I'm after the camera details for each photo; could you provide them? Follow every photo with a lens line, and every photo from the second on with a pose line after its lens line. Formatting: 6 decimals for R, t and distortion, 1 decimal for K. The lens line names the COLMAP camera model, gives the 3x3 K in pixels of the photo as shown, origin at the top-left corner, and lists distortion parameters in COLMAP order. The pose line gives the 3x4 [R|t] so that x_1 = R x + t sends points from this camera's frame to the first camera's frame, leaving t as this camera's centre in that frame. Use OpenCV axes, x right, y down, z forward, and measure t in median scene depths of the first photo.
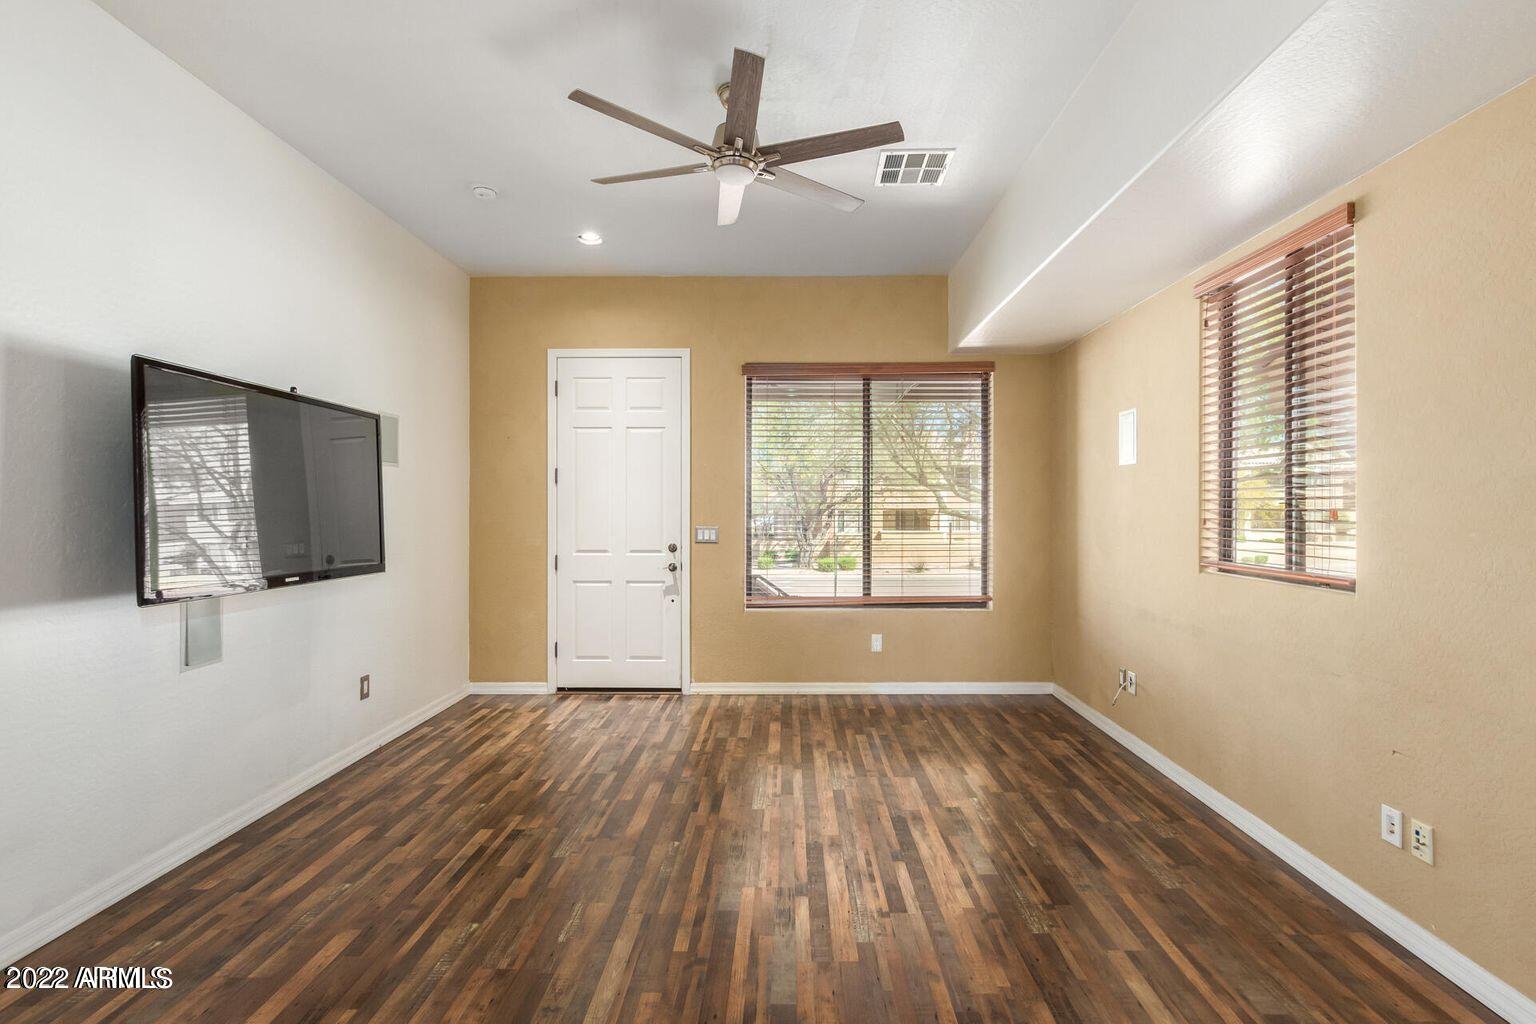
lens RADIAL K [[705.3, 0, 784.3], [0, 705.3, 511.8], [0, 0, 1]] dist [0.008170, -0.004222]
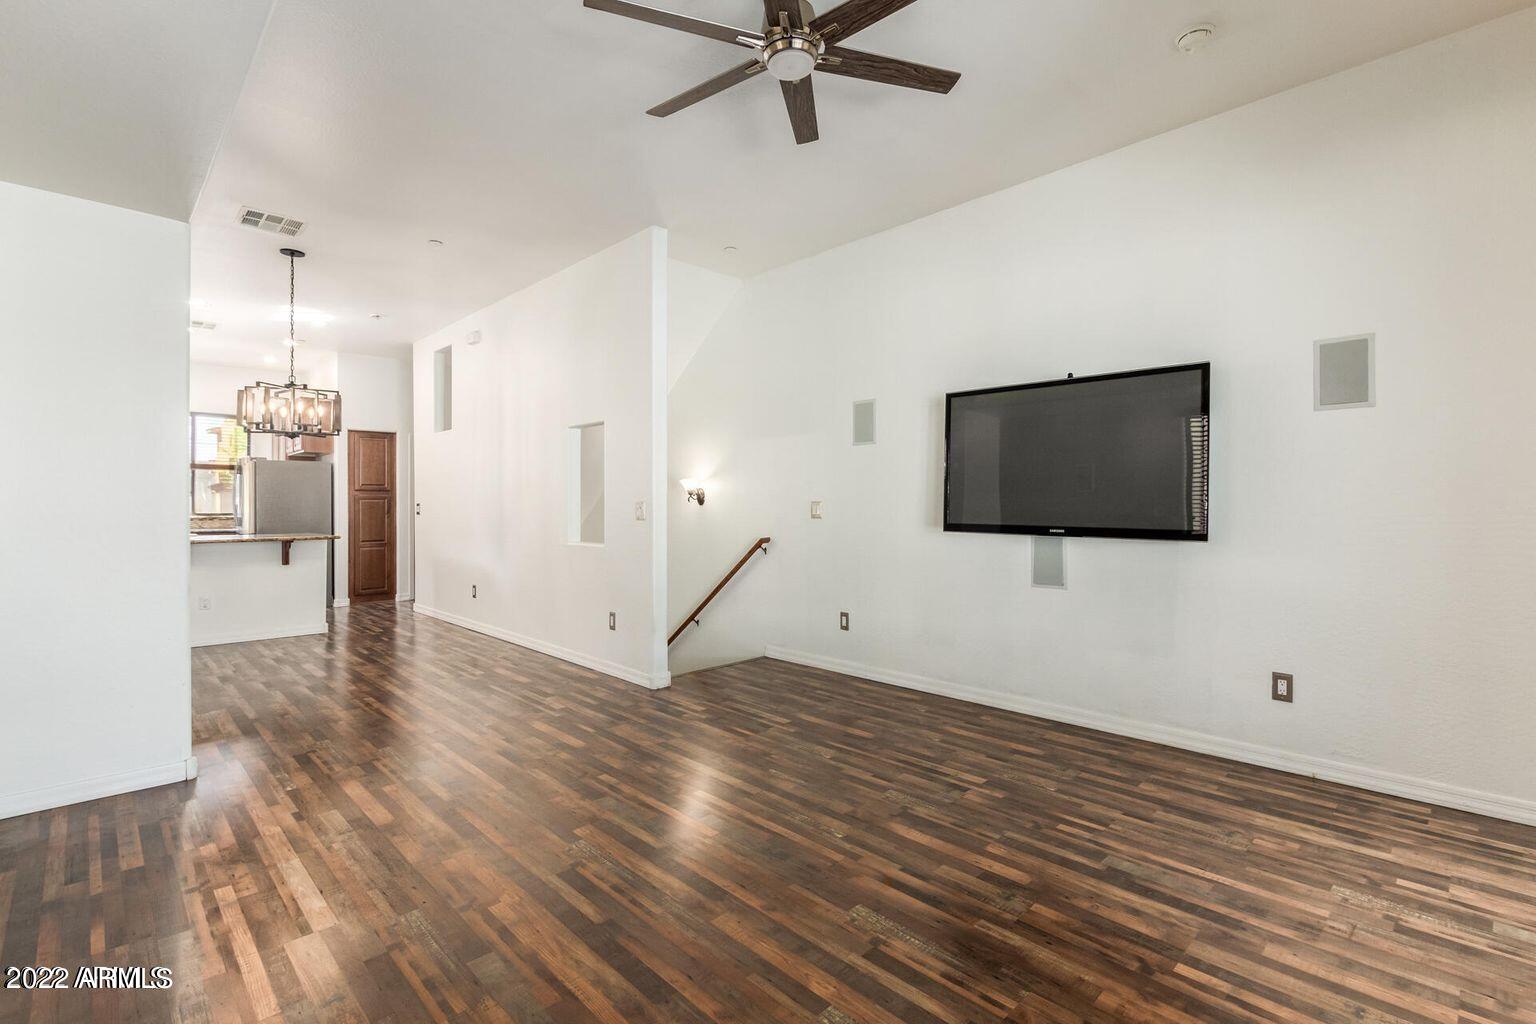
lens RADIAL K [[705.3, 0, 786.3], [0, 705.3, 508.8], [0, 0, 1]] dist [0.008170, -0.004222]
pose [[-0.704545, 0.007576, -0.709618, 0.359734], [-0.000125, 0.999942, 0.010800, 0.030301], [0.709659, 0.007698, -0.704503, 1.076655]]
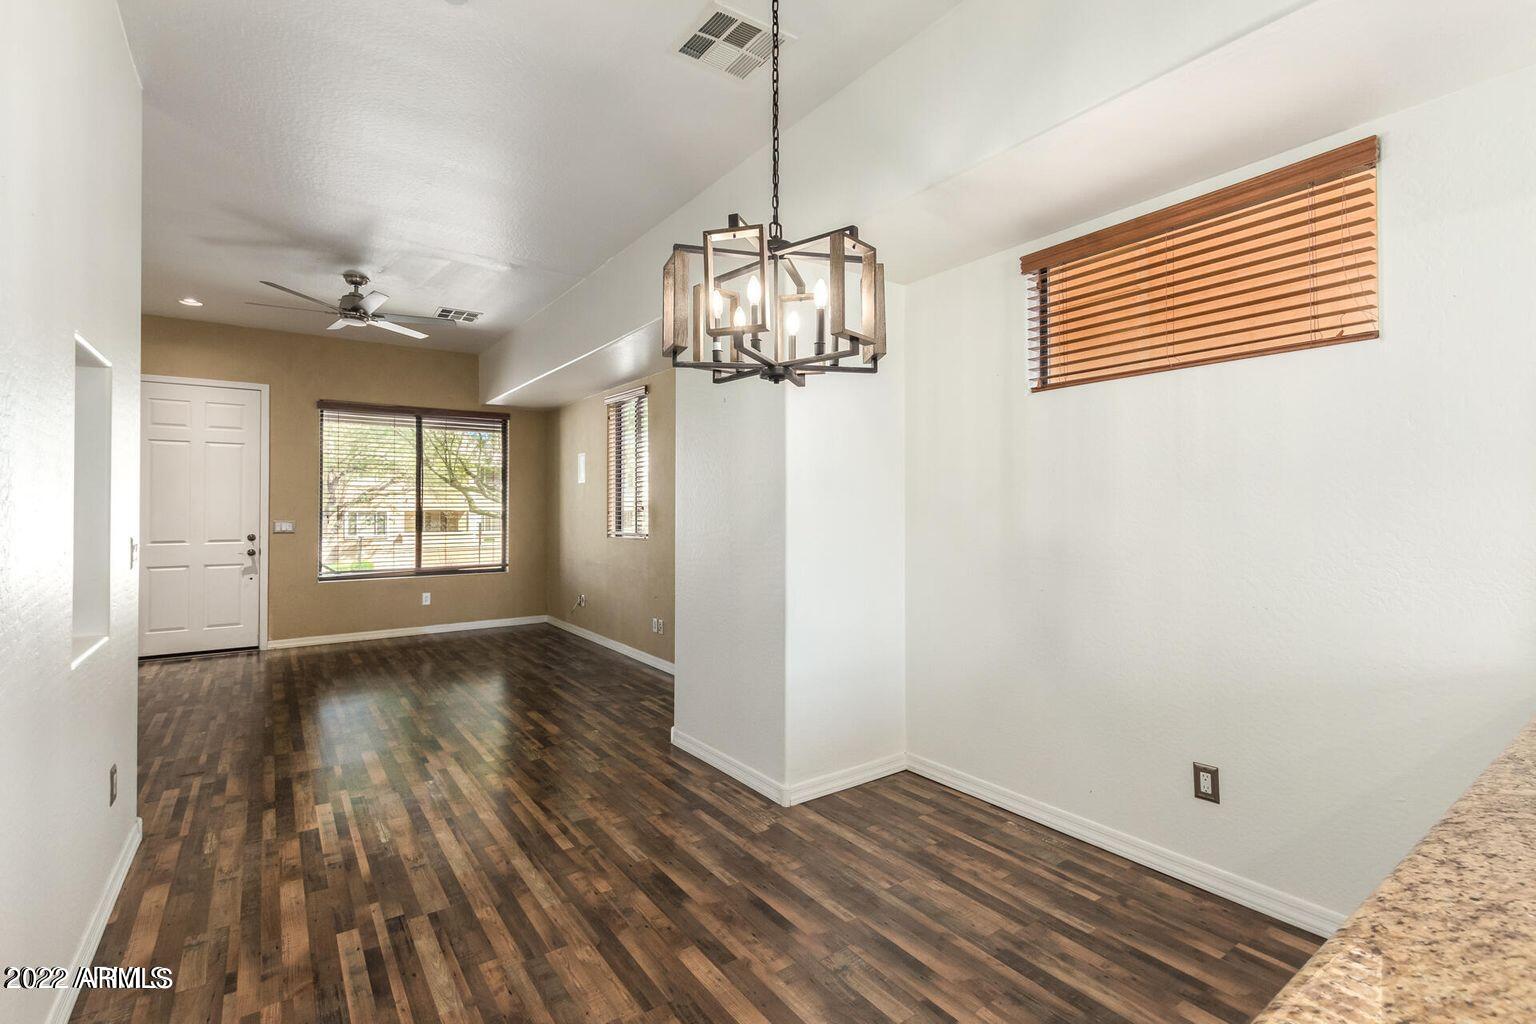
lens RADIAL K [[705.3, 0, 781.2], [0, 705.3, 500.6], [0, 0, 1]] dist [0.008170, -0.004222]
pose [[0.805928, 0.007695, 0.591964, -0.175589], [0.003146, 0.999846, -0.017280, 0.011245], [-0.592006, 0.015789, 0.805779, -0.749062]]
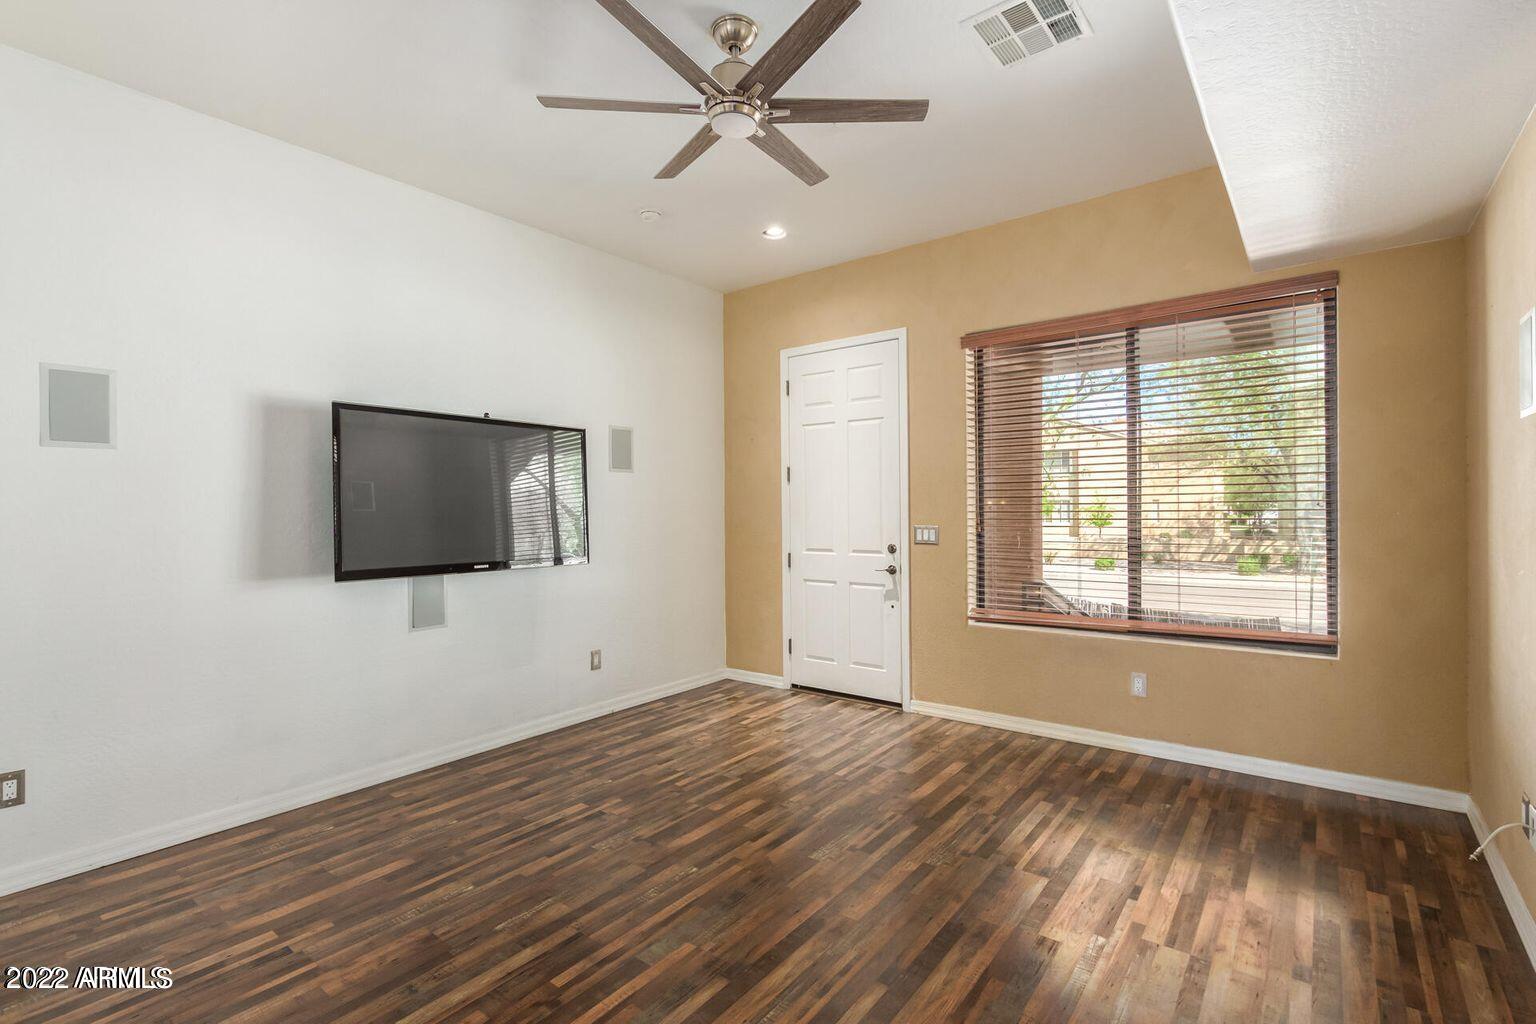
lens RADIAL K [[705.3, 0, 783.6], [0, 705.3, 510.4], [0, 0, 1]] dist [0.008170, -0.004222]
pose [[0.799564, -0.005765, -0.600553, 0.339970], [0.008251, 0.999965, 0.001386, -0.000992], [0.600524, -0.006064, 0.799583, 0.226762]]
